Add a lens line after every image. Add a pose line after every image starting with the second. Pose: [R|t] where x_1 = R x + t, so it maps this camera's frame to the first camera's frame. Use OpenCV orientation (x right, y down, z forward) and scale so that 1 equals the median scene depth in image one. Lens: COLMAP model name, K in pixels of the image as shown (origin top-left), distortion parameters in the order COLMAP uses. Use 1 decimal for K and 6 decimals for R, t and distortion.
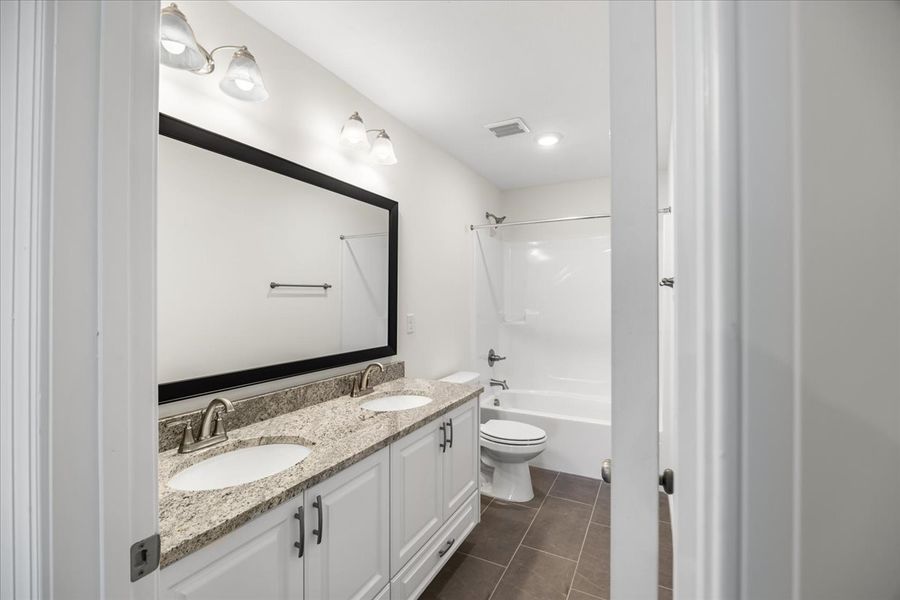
lens RADIAL K [[397.2, 0, 449.8], [0, 397.2, 298.4], [0, 0, 1]] dist [-0.021229, 0.000953]
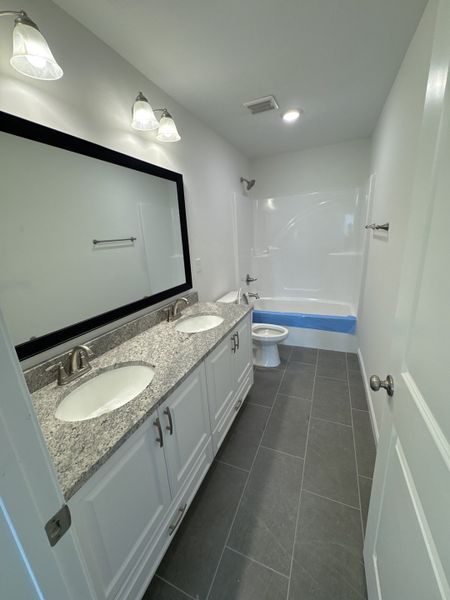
lens RADIAL K [[239.3, 0, 225.8], [0, 239.3, 300.5], [0, 0, 1]] dist [-0.002859, -0.000167]
pose [[0.994977, -0.078489, 0.062132, -0.081830], [0.058520, 0.959623, 0.275134, -0.062928], [-0.081218, -0.270116, 0.959396, 0.140181]]
